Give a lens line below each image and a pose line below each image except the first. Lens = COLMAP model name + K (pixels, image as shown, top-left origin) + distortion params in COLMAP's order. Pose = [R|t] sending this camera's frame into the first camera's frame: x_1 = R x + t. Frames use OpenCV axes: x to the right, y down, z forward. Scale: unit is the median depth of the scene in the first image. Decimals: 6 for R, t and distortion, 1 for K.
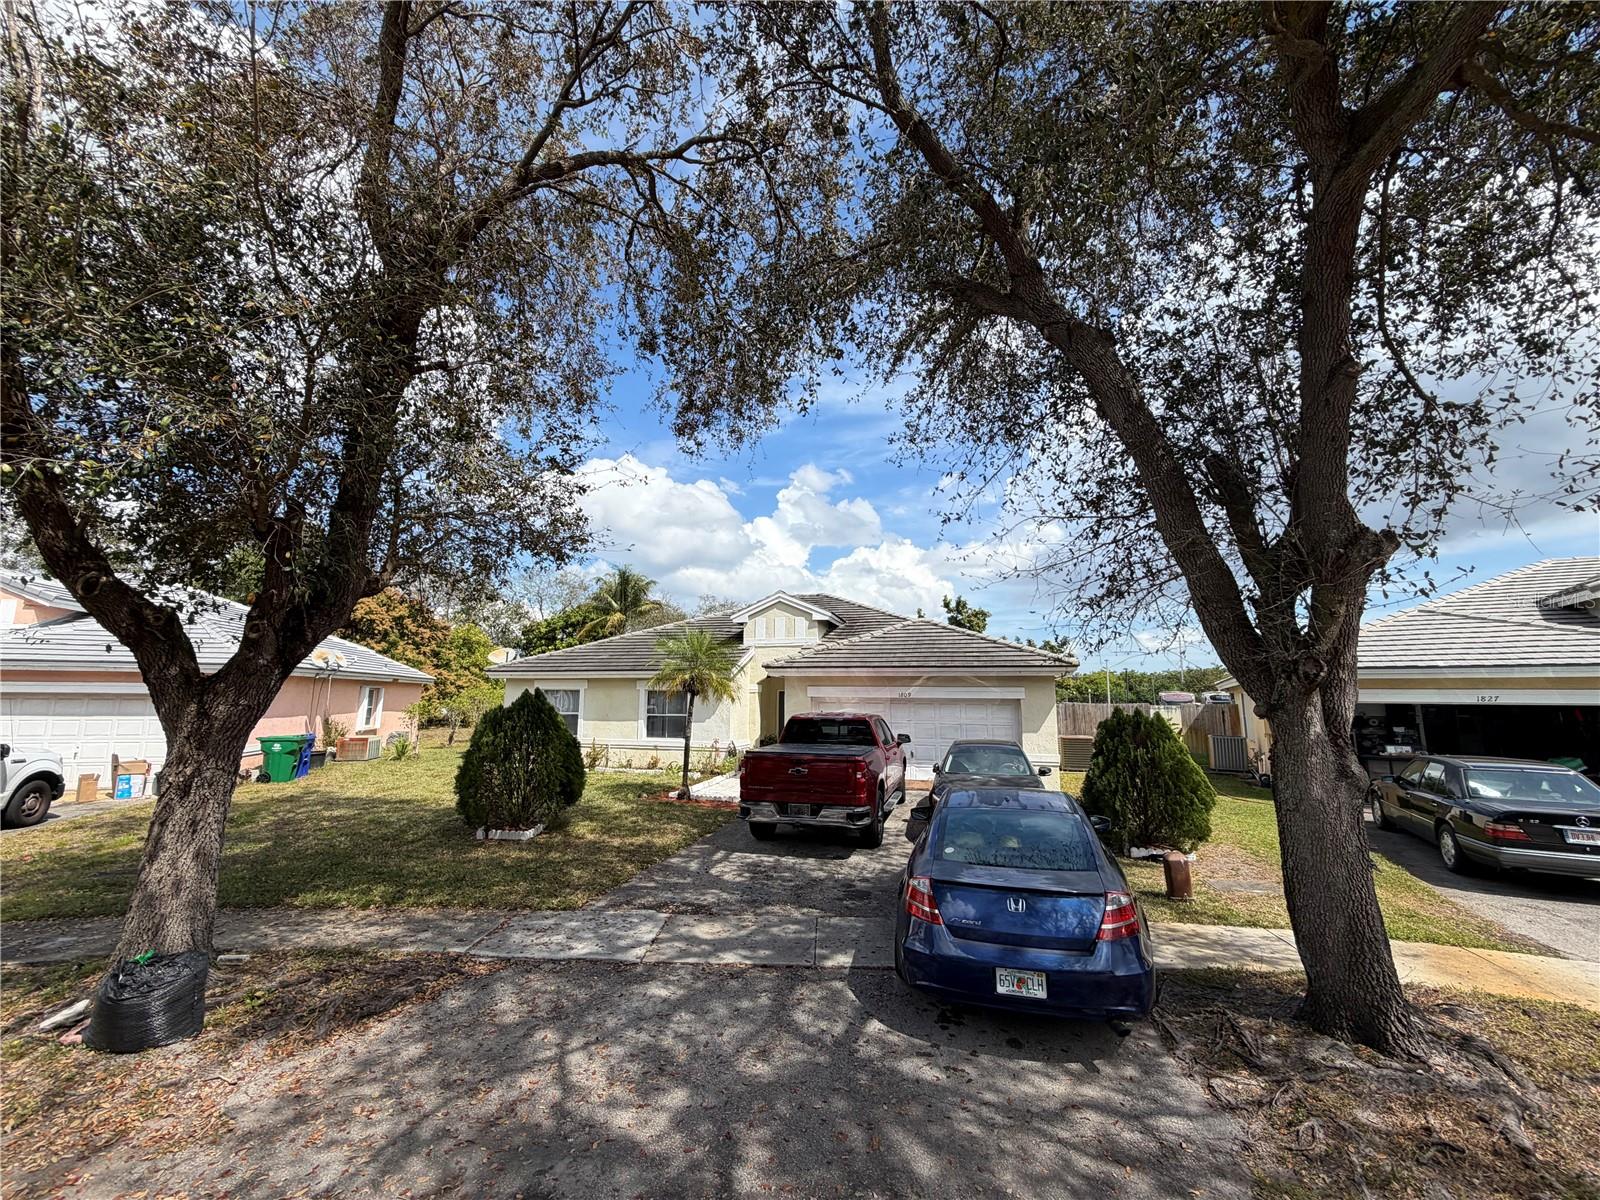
lens RADIAL K [[637.2, 0, 794.4], [0, 637.2, 599.3], [0, 0, 1]] dist [0.000905, -0.000231]
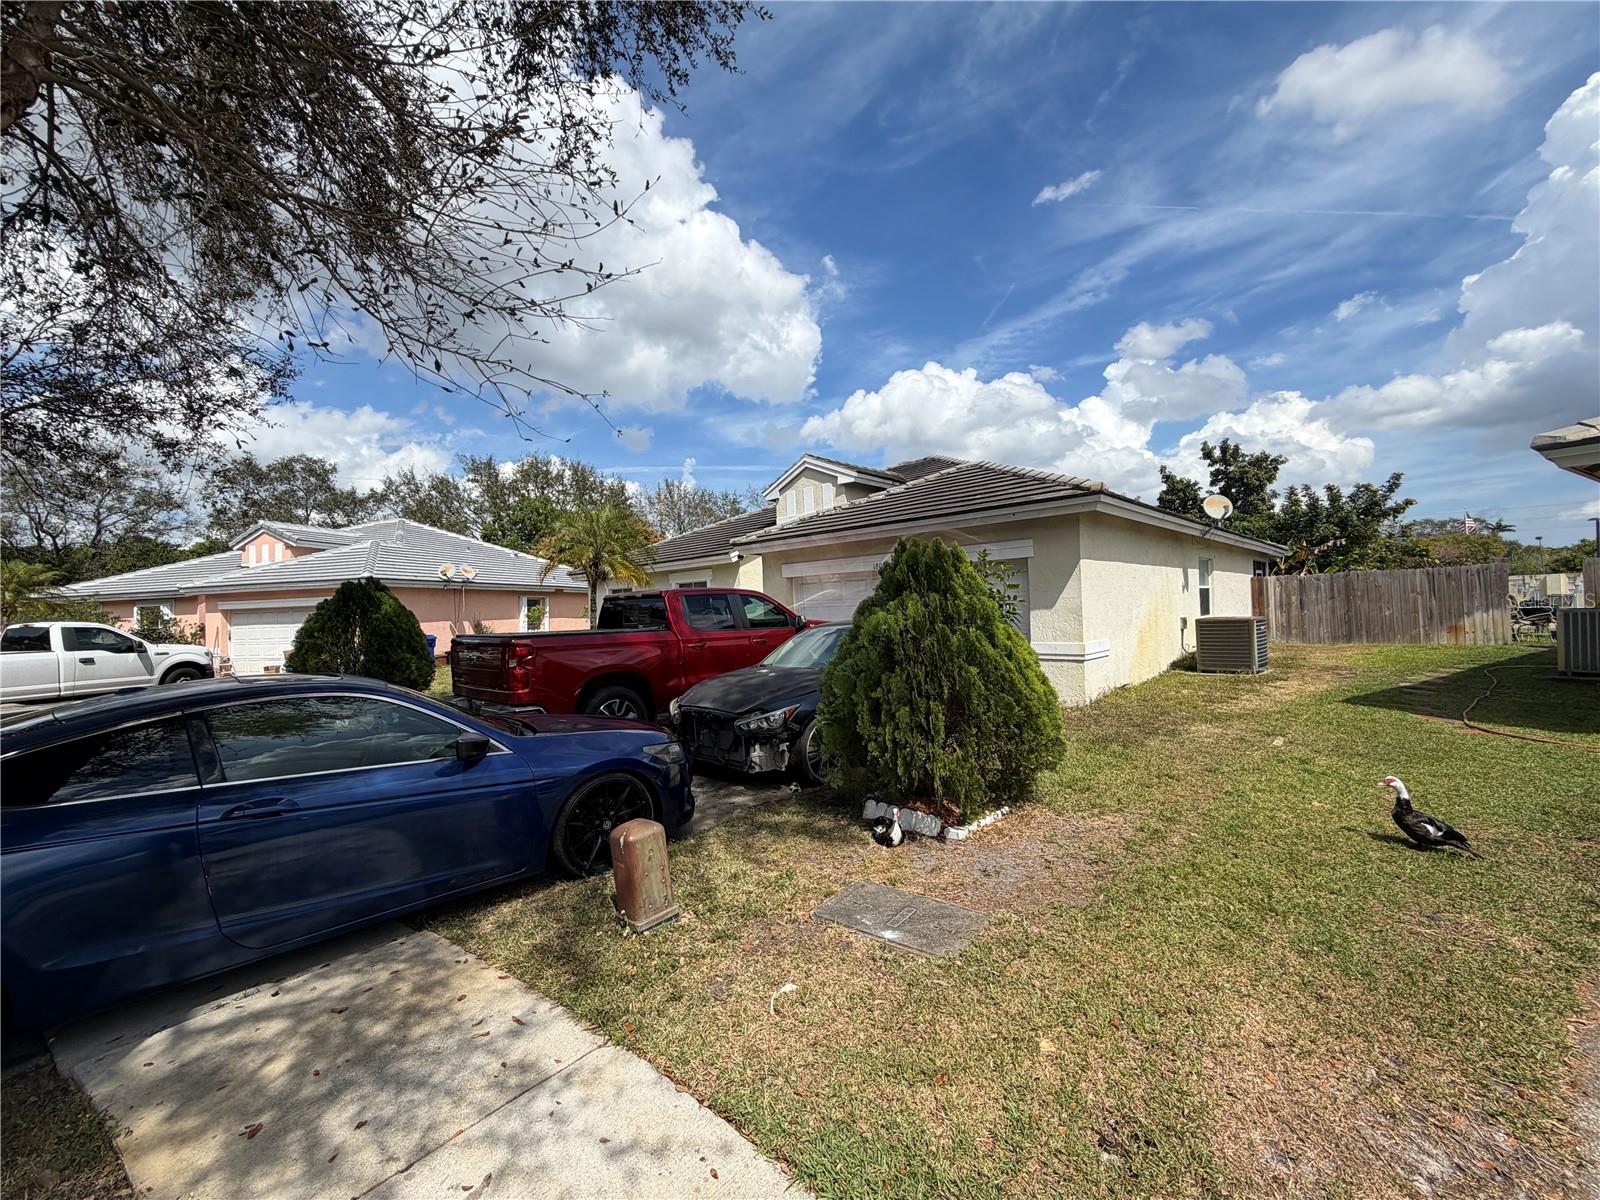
lens RADIAL K [[637.2, 0, 794.4], [0, 637.2, 599.3], [0, 0, 1]] dist [0.000905, -0.000231]
pose [[0.876626, -0.045309, -0.479035, 0.352812], [0.111658, 0.987536, 0.110928, 0.079154], [0.468038, -0.150730, 0.870759, 0.262754]]
